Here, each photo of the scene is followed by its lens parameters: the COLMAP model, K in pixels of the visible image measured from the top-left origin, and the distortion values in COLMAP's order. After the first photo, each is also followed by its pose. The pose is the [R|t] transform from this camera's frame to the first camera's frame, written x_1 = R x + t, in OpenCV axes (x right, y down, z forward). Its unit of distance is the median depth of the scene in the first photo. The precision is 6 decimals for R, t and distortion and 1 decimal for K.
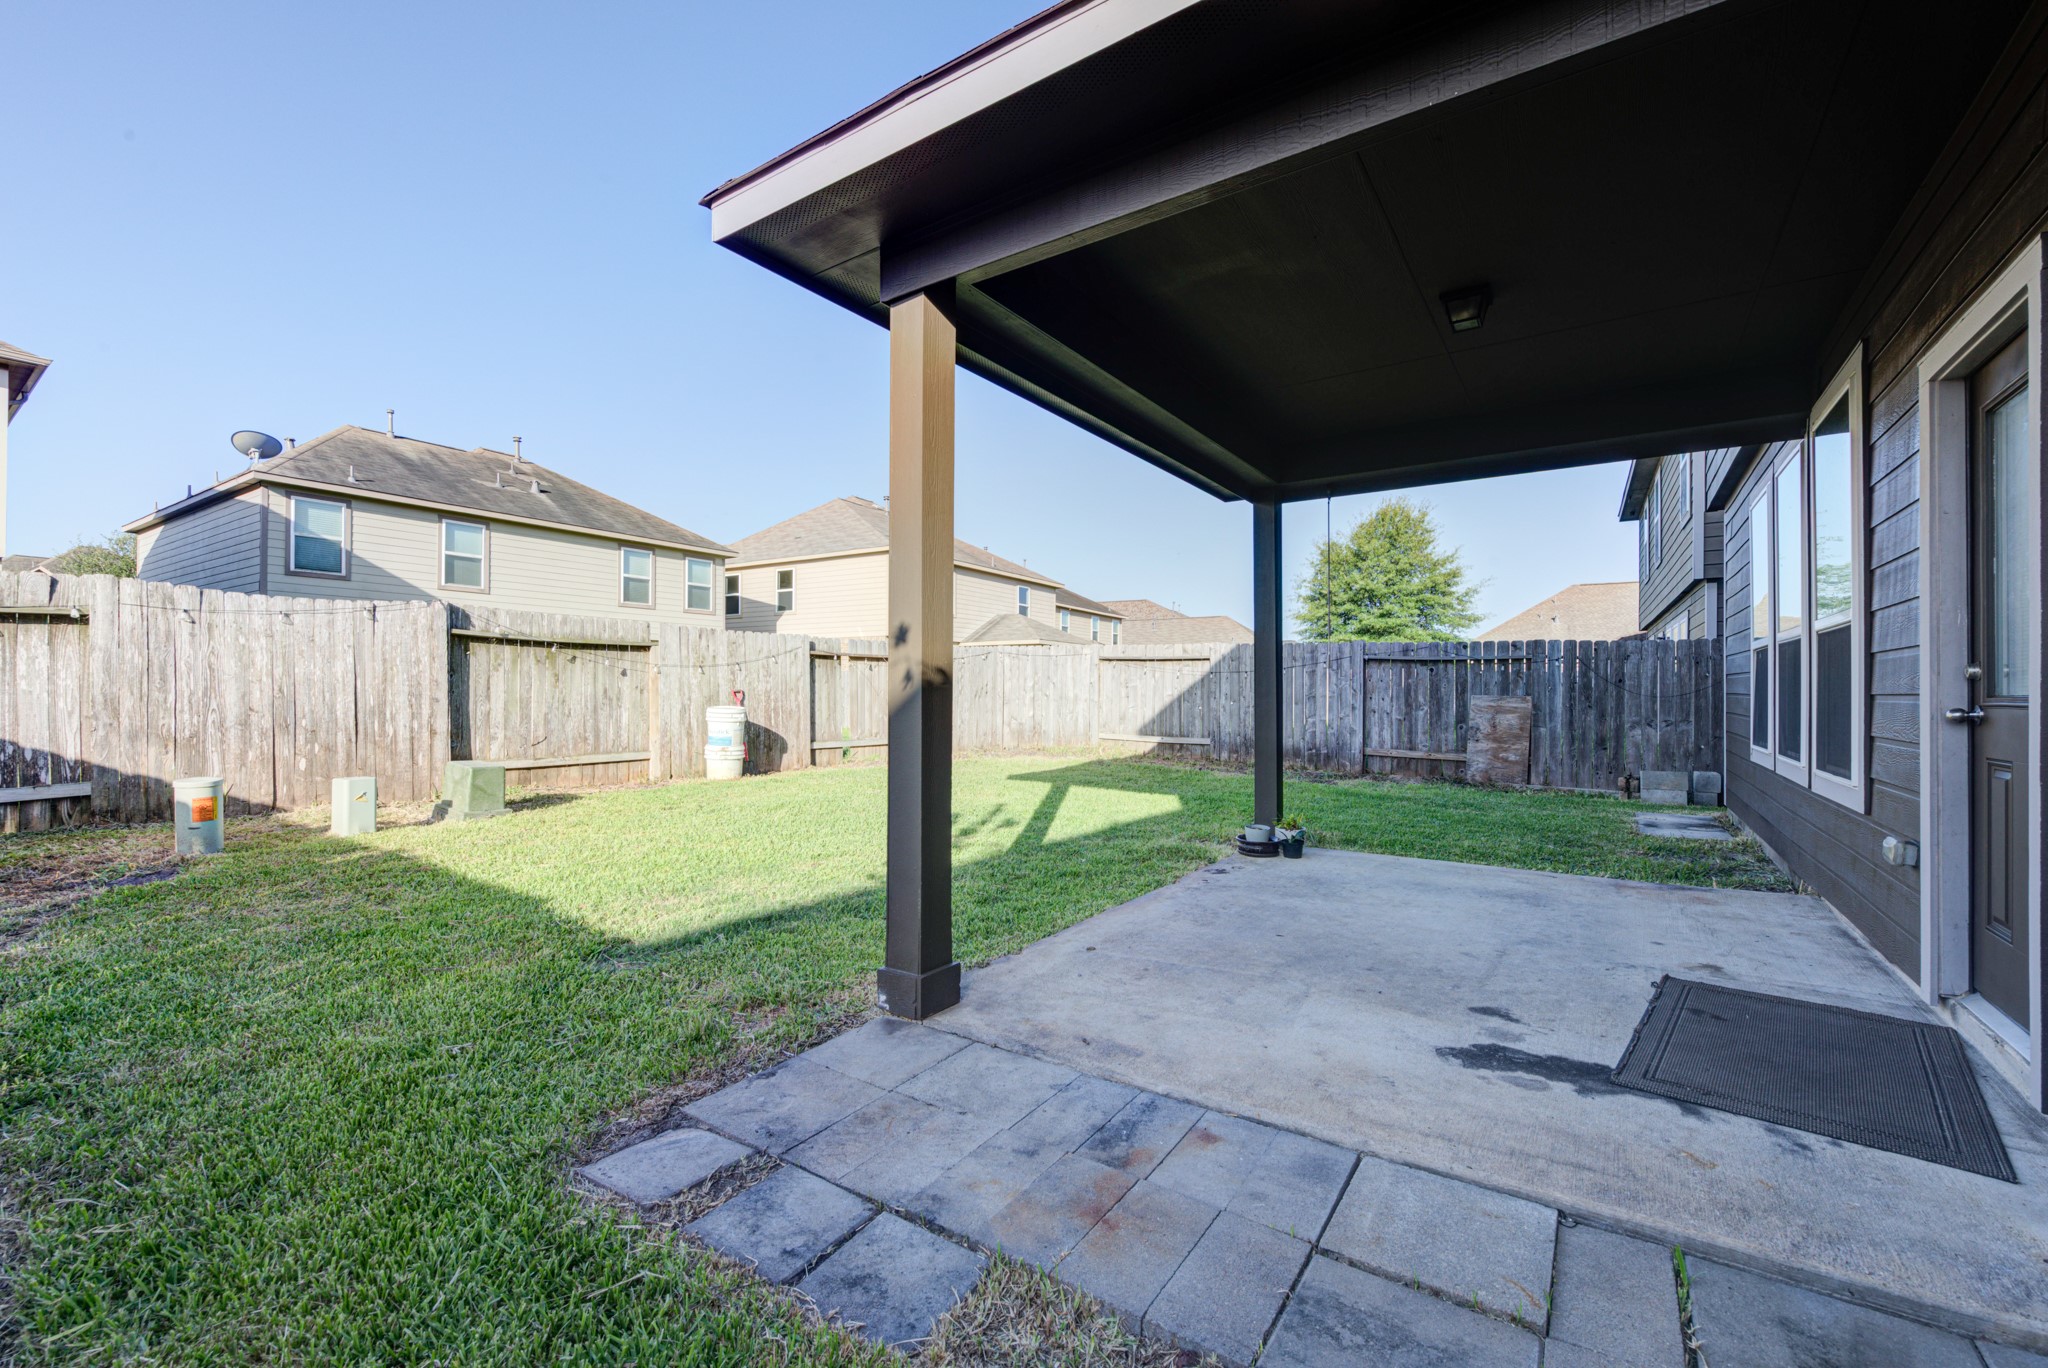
lens RADIAL K [[841.2, 0, 1023.1], [0, 841.2, 691.8], [0, 0, 1]] dist [-0.002274, -0.000817]
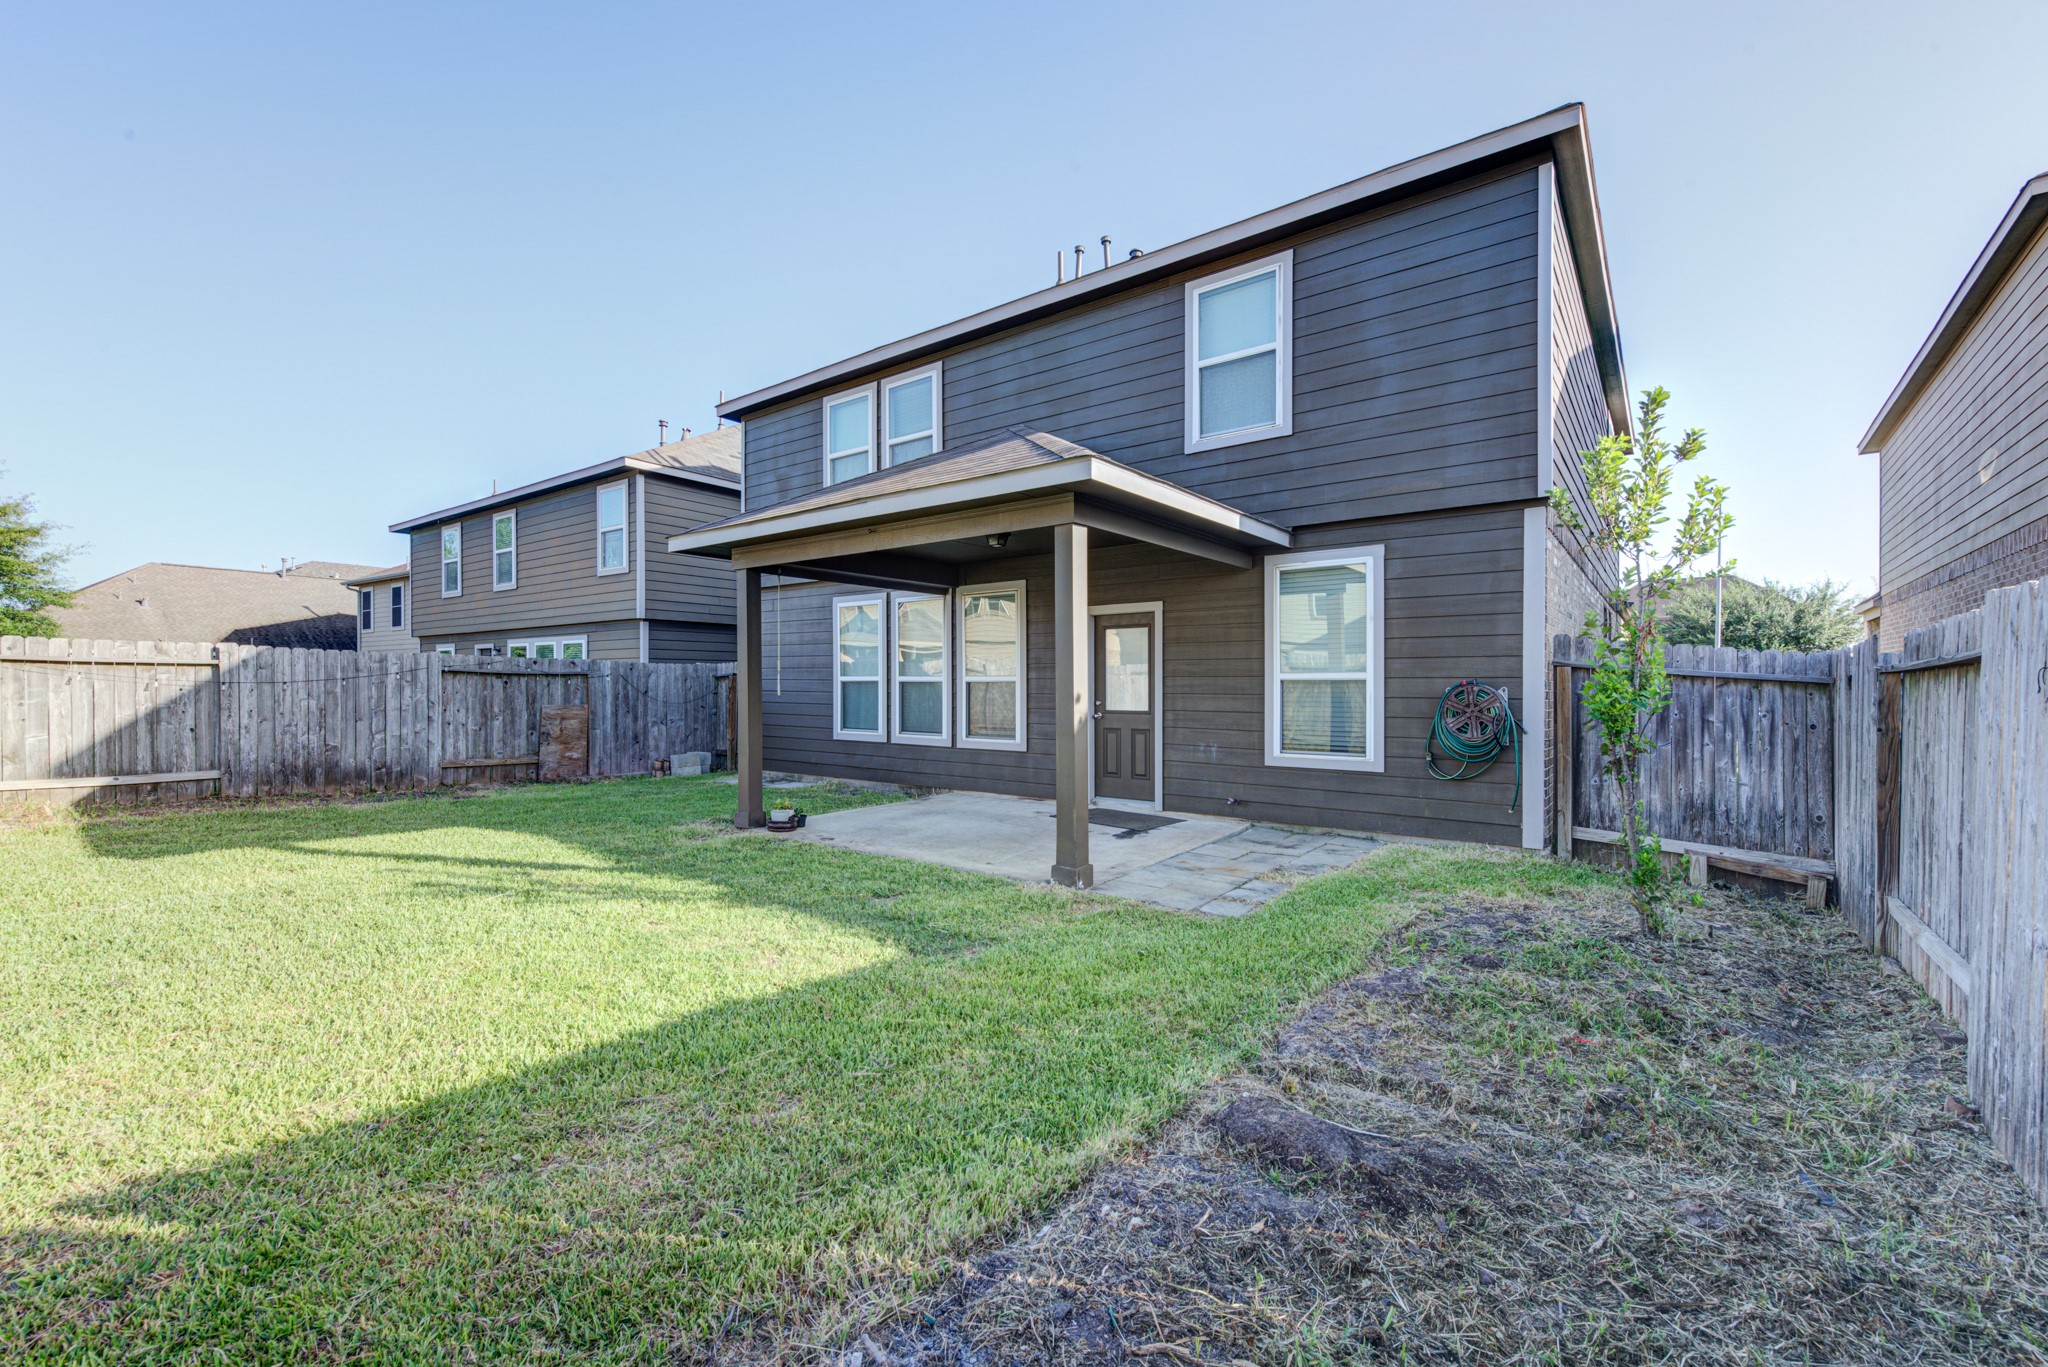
lens RADIAL K [[855.6, 0, 1021.0], [0, 855.6, 687.0], [0, 0, 1]] dist [-0.000373, -0.000075]
pose [[0.052379, -0.006429, 0.998607, -0.577363], [-0.000529, 0.999979, 0.006465, -0.027167], [-0.998627, -0.000867, 0.052375, 0.277013]]
